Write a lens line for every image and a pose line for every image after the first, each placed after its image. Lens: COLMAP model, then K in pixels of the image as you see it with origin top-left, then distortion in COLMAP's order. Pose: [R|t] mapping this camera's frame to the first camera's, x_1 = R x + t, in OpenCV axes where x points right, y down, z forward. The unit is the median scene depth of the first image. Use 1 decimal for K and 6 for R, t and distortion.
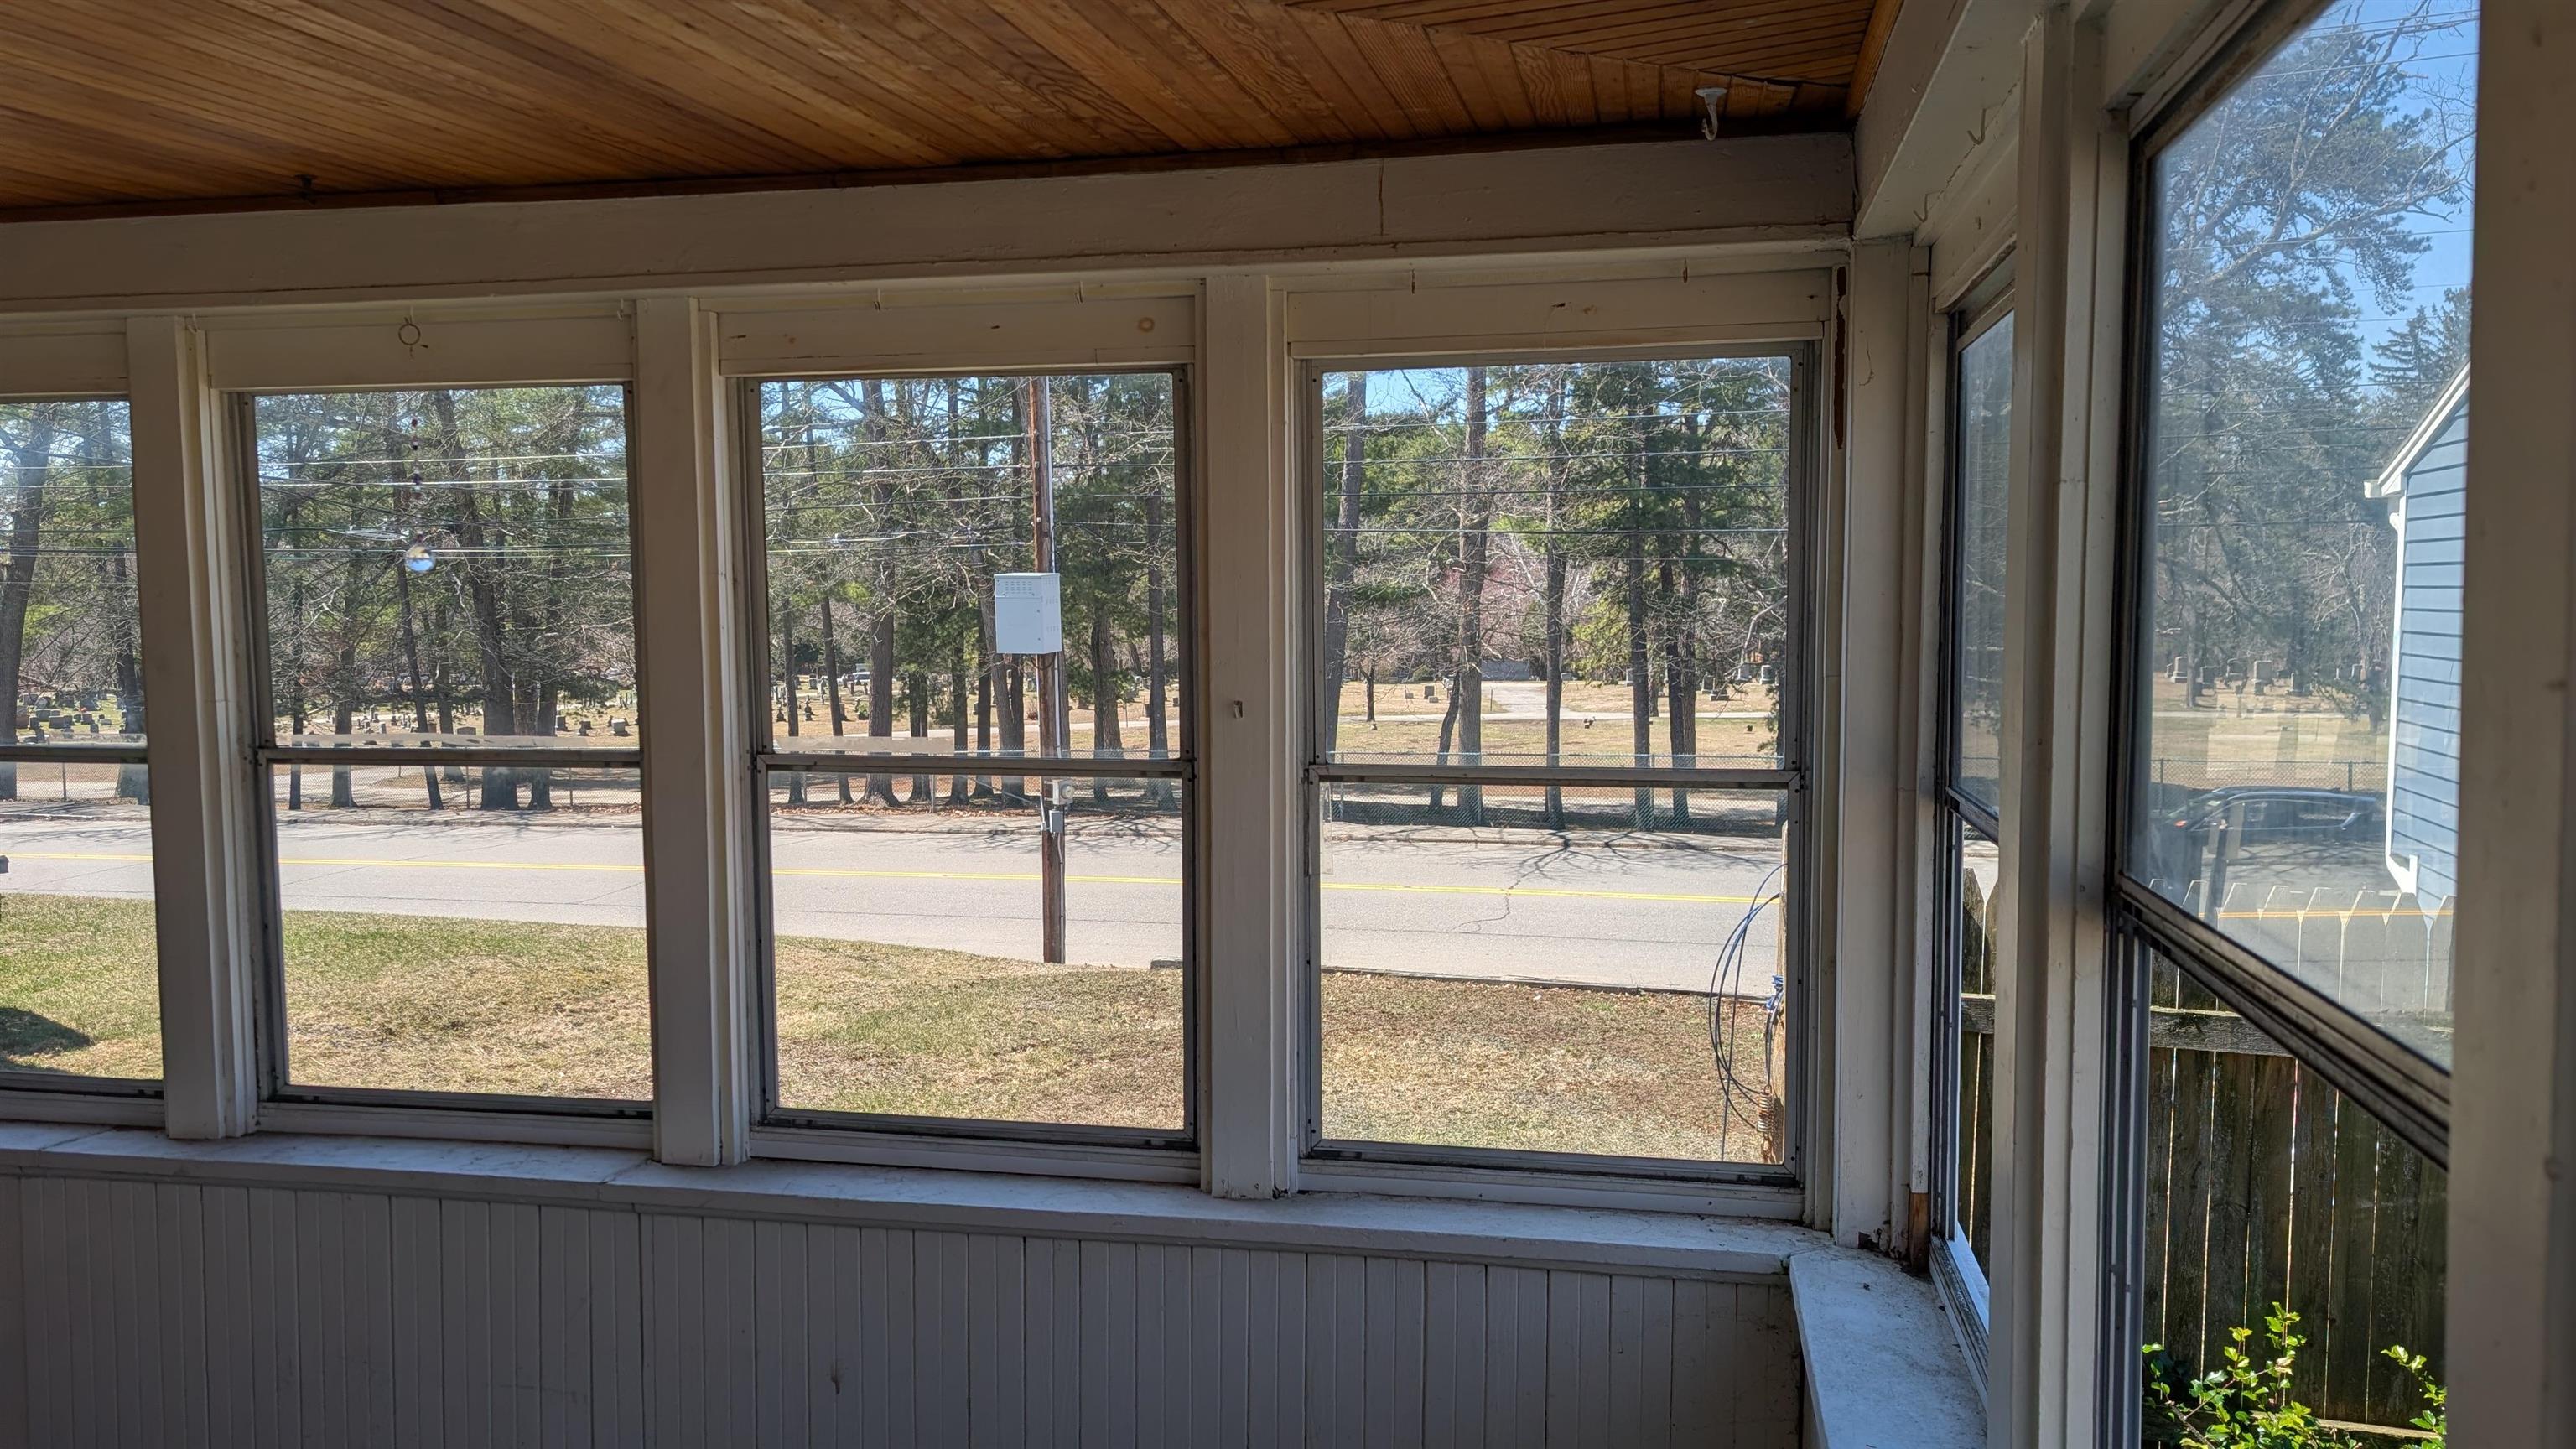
lens RADIAL K [[1875.6, 0, 1288.1], [0, 1875.6, 724.2], [0, 0, 1]] dist [0.006236, -0.003986]
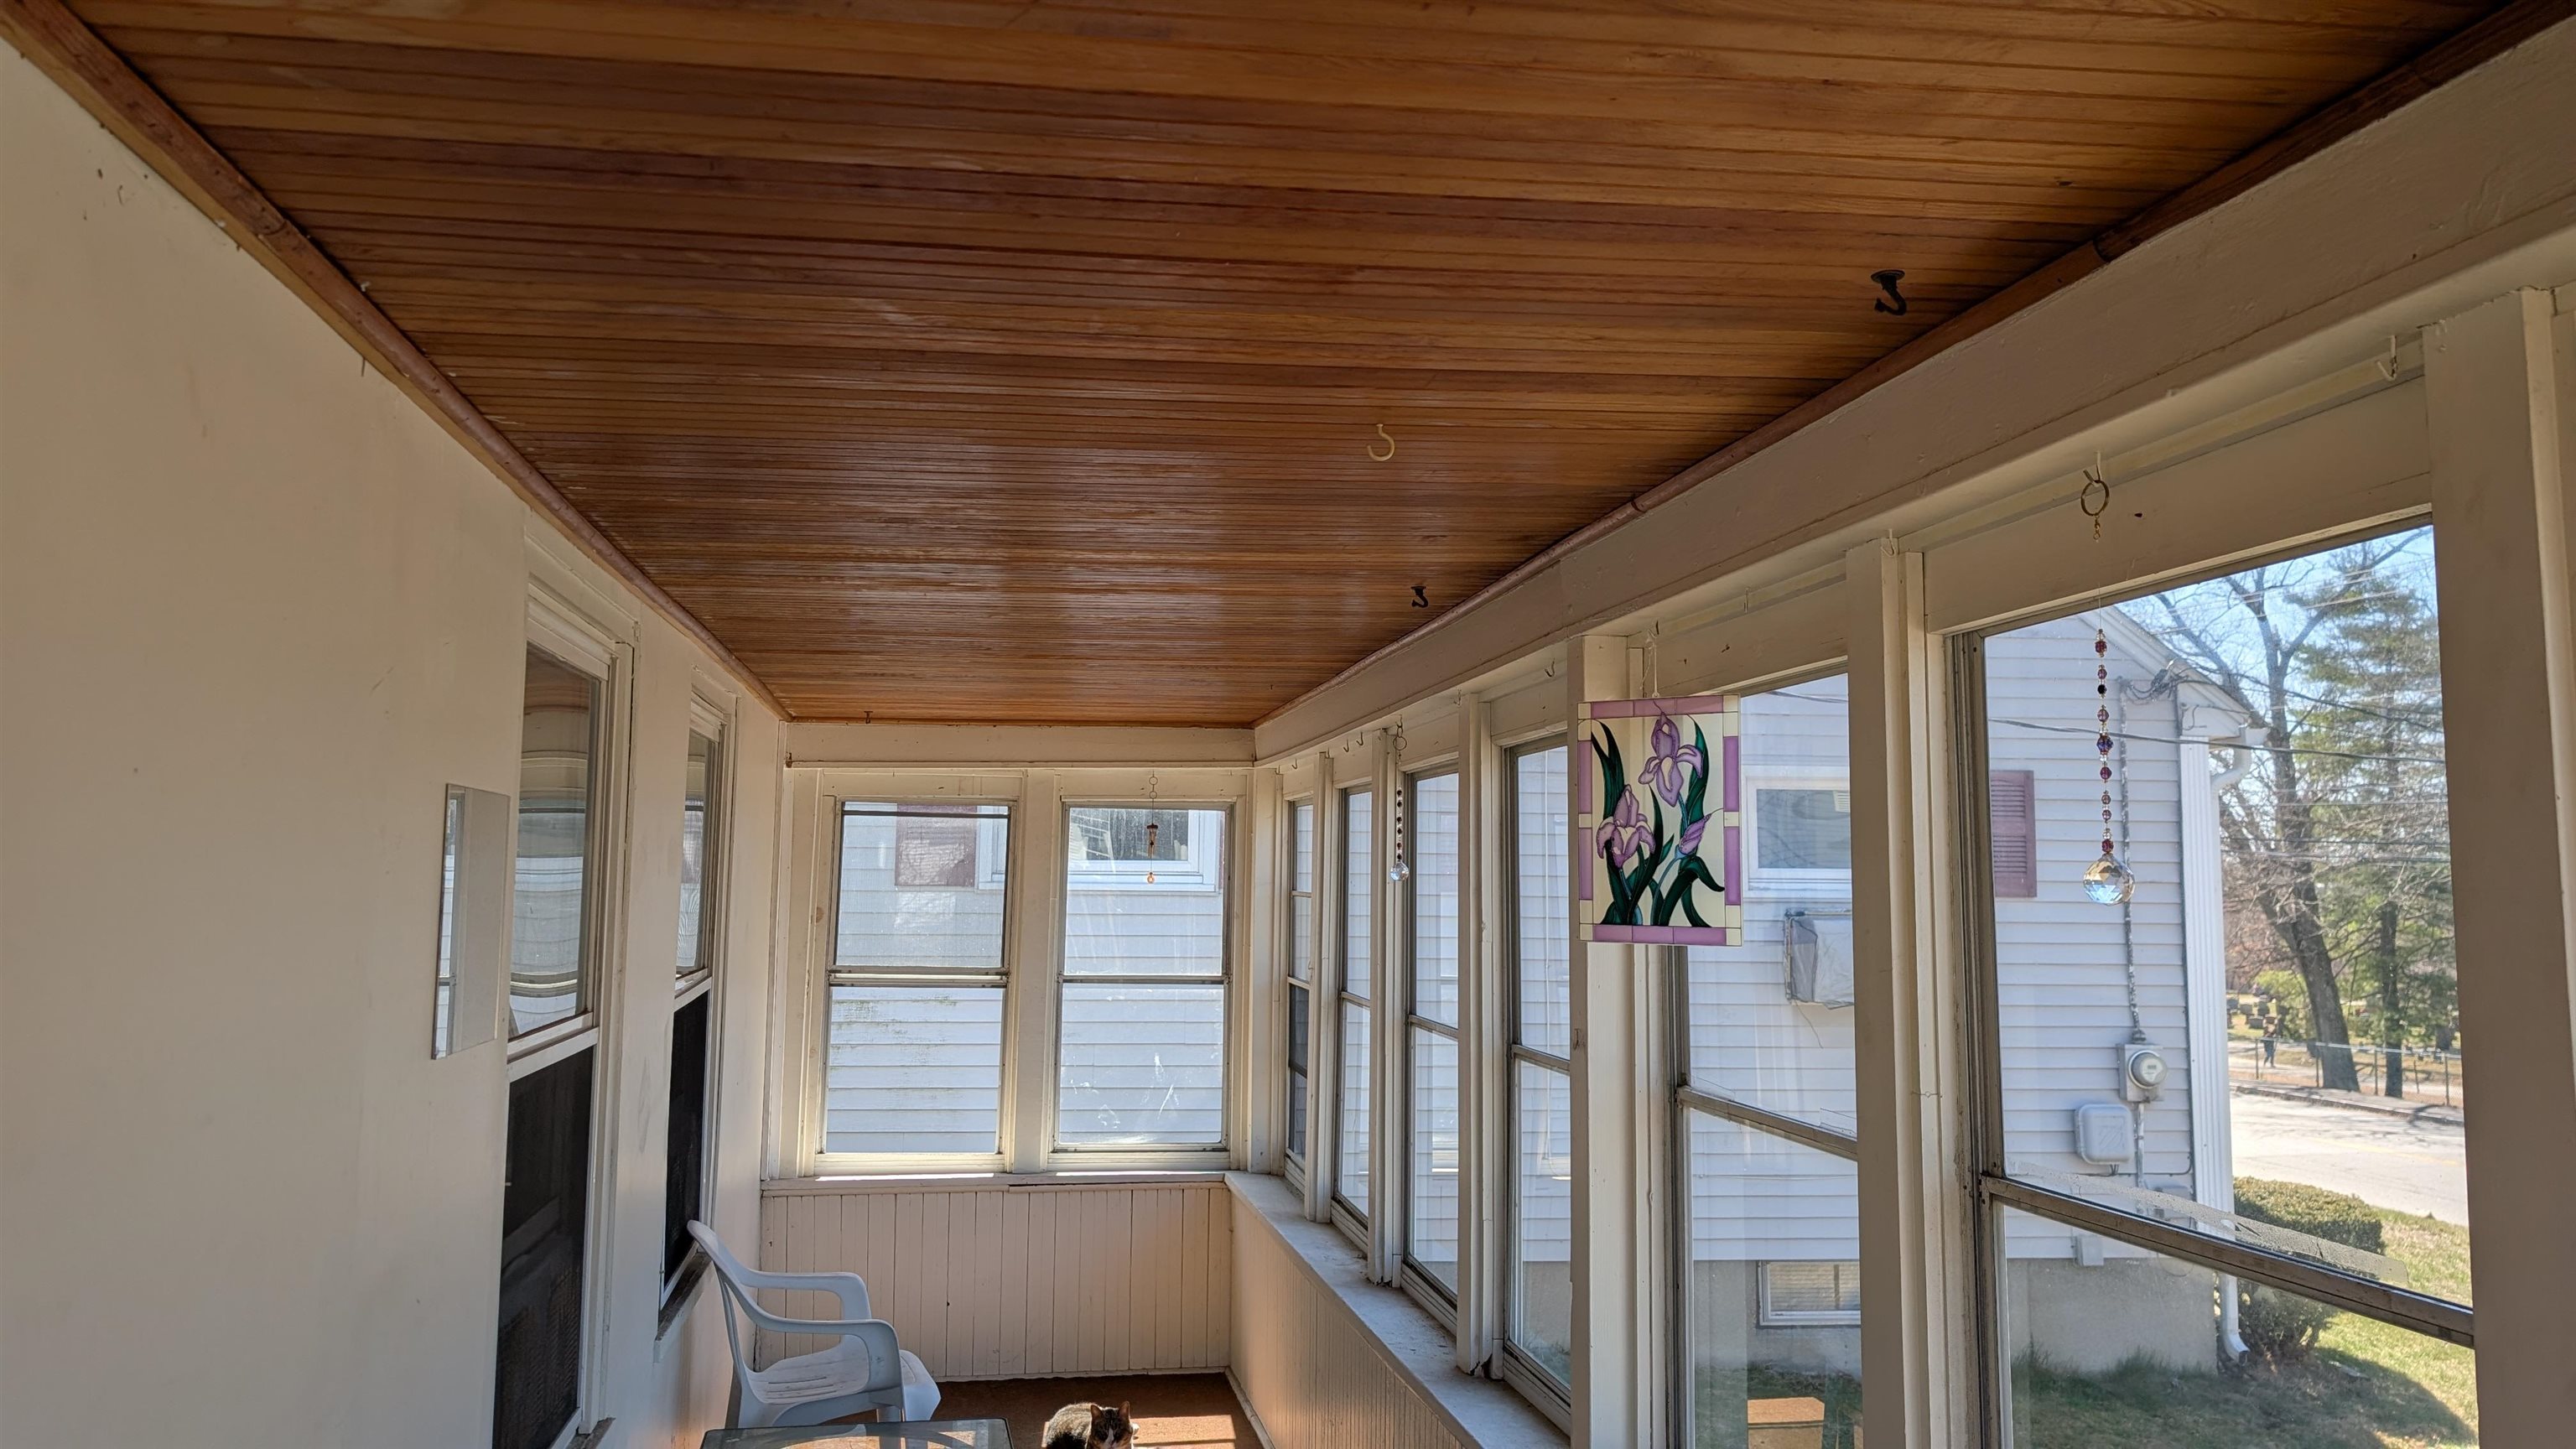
lens RADIAL K [[1875.6, 0, 1287.1], [0, 1875.6, 713.5], [0, 0, 1]] dist [0.006236, -0.003986]
pose [[0.358909, -0.075468, -0.930317, -0.021004], [-0.087342, 0.989637, -0.113975, -0.051016], [0.929277, 0.122162, 0.348598, 0.546088]]
